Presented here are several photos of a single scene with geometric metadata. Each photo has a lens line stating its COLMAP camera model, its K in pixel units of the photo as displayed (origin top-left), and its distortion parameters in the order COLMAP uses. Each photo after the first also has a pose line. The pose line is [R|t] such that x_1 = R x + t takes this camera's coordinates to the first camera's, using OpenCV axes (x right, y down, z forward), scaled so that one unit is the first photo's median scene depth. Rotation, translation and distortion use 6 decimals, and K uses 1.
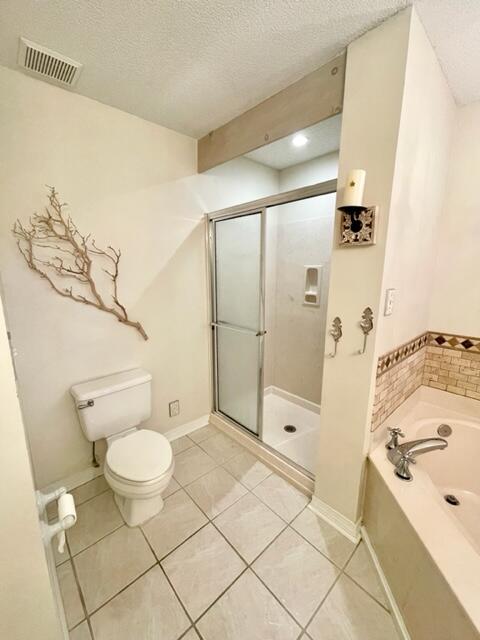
lens RADIAL K [[259.9, 0, 240.0], [0, 259.9, 320.0], [0, 0, 1]] dist [-0.002039, -0.000430]
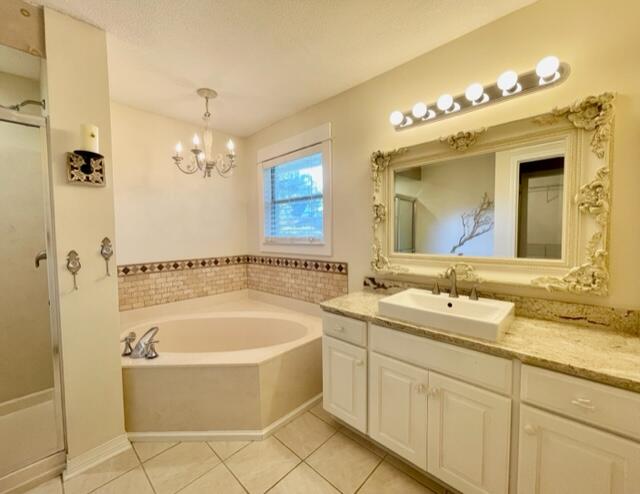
lens RADIAL K [[268.6, 0, 309.4], [0, 268.6, 247.4], [0, 0, 1]] dist [-0.000691, 0.000074]
pose [[-0.057771, -0.055752, 0.996772, -0.746859], [0.201435, 0.977253, 0.066335, 0.097019], [-0.977797, 0.204617, -0.045227, 0.123433]]
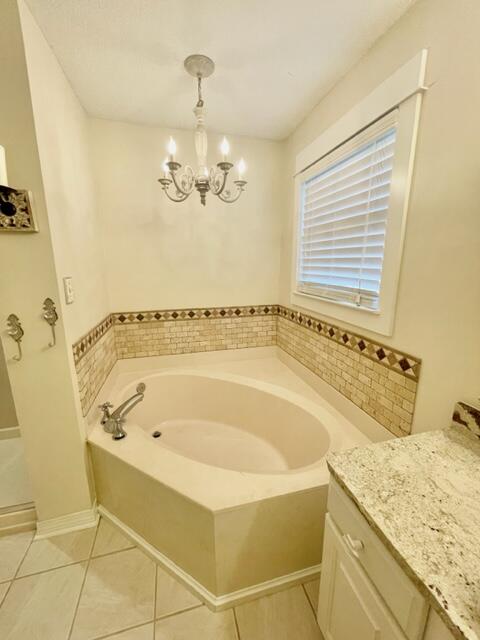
lens RADIAL K [[259.9, 0, 240.0], [0, 259.9, 320.0], [0, 0, 1]] dist [-0.002039, -0.000430]
pose [[0.457021, -0.199215, 0.866859, -0.028860], [0.170354, 0.976158, 0.134519, 0.021203], [-0.872990, 0.086195, 0.480062, -0.071783]]
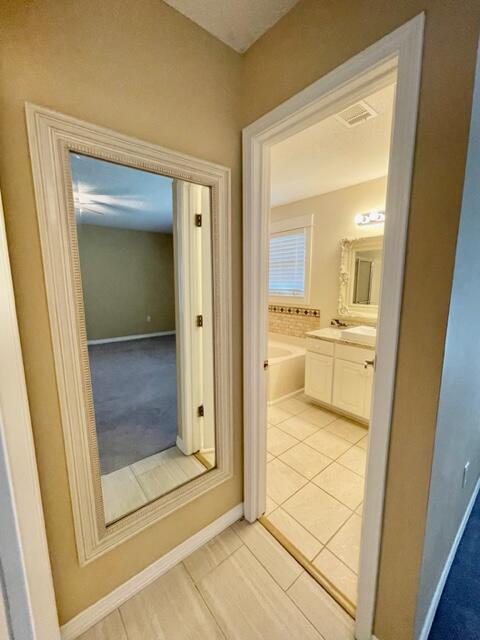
lens RADIAL K [[259.9, 0, 240.0], [0, 259.9, 320.0], [0, 0, 1]] dist [-0.002039, -0.000430]
pose [[0.042128, -0.149154, 0.987916, -1.595804], [0.189203, 0.972093, 0.138697, -0.044598], [-0.981034, 0.181074, 0.069173, 0.434671]]
